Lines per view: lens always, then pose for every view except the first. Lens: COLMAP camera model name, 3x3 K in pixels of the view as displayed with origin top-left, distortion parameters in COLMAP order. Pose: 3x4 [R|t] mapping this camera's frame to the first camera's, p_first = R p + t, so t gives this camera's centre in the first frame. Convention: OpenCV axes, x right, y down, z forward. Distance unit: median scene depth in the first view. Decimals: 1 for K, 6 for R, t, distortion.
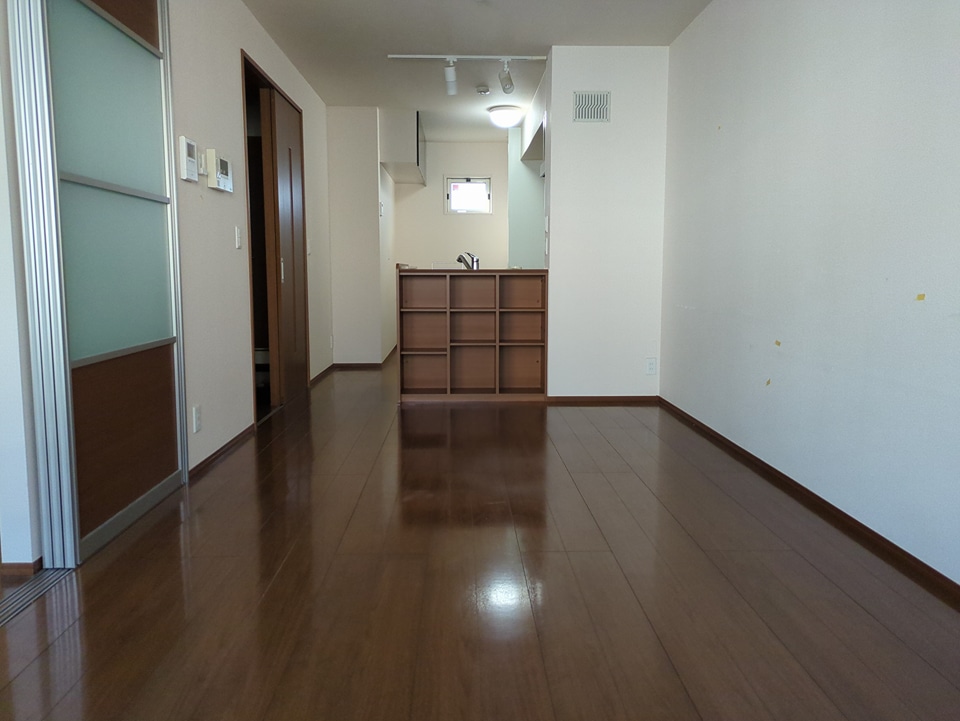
lens RADIAL K [[715.7, 0, 481.0], [0, 715.7, 353.6], [0, 0, 1]] dist [0.053073, -0.035223]
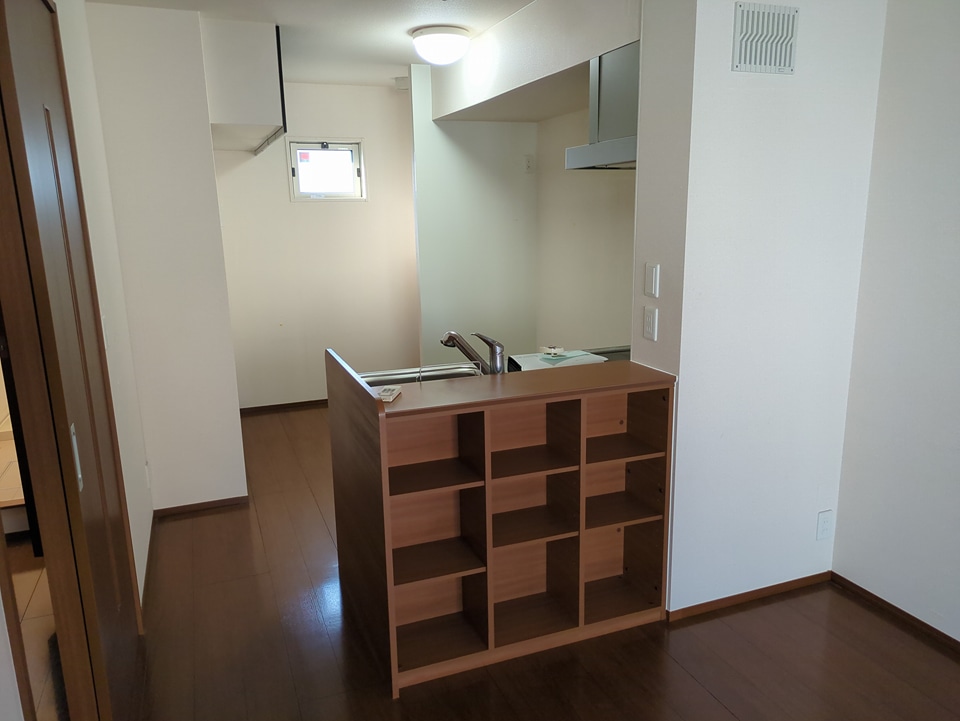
lens RADIAL K [[715.7, 0, 476.5], [0, 715.7, 369.9], [0, 0, 1]] dist [0.053073, -0.035223]
pose [[0.939895, -0.089631, 0.329491, -0.154760], [0.055032, 0.992082, 0.112892, -0.144601], [-0.337001, -0.087974, 0.937385, 0.450435]]
